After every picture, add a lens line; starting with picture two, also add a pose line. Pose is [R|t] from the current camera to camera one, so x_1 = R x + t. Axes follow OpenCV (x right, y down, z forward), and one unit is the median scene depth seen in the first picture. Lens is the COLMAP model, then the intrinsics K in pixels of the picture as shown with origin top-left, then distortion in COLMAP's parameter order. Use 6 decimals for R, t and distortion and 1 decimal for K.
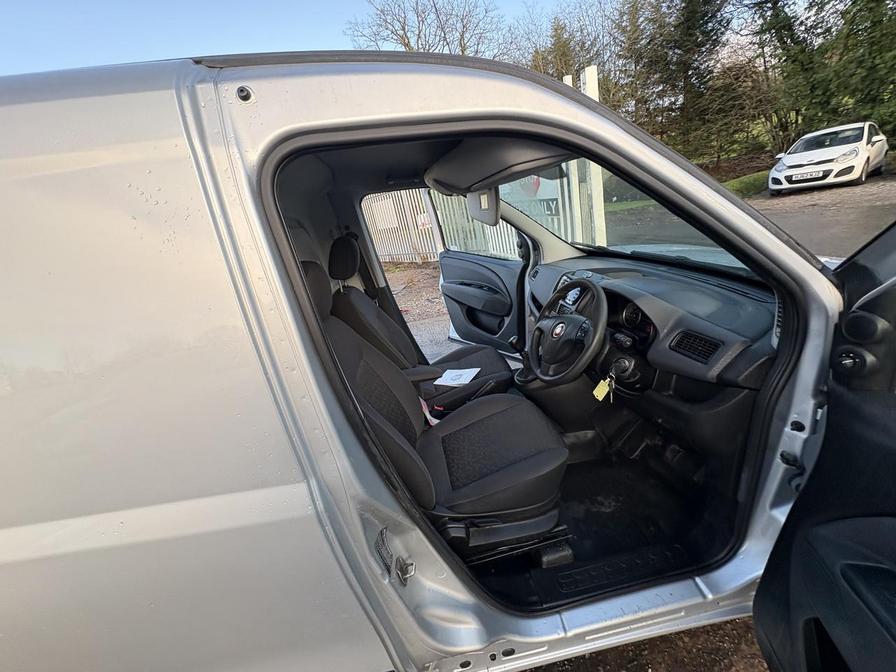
lens RADIAL K [[355.8, 0, 448.0], [0, 355.8, 335.4], [0, 0, 1]] dist [0.001702, -0.000146]
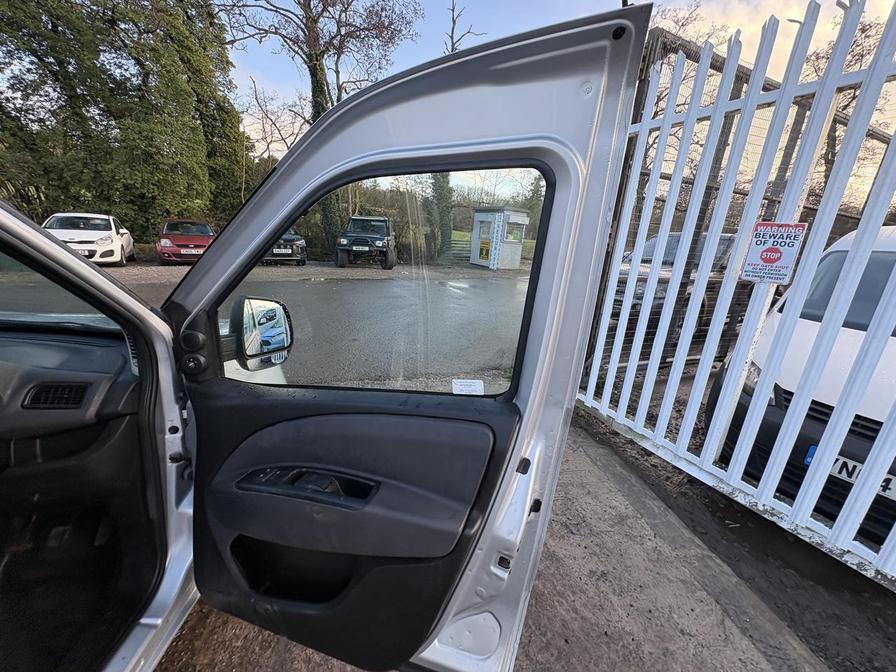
lens RADIAL K [[355.8, 0, 448.0], [0, 355.8, 335.4], [0, 0, 1]] dist [0.001702, -0.000146]
pose [[0.012204, -0.082287, 0.996534, -0.250508], [0.283122, 0.956109, 0.075482, 0.104396], [-0.959006, 0.281219, 0.034965, -0.090381]]
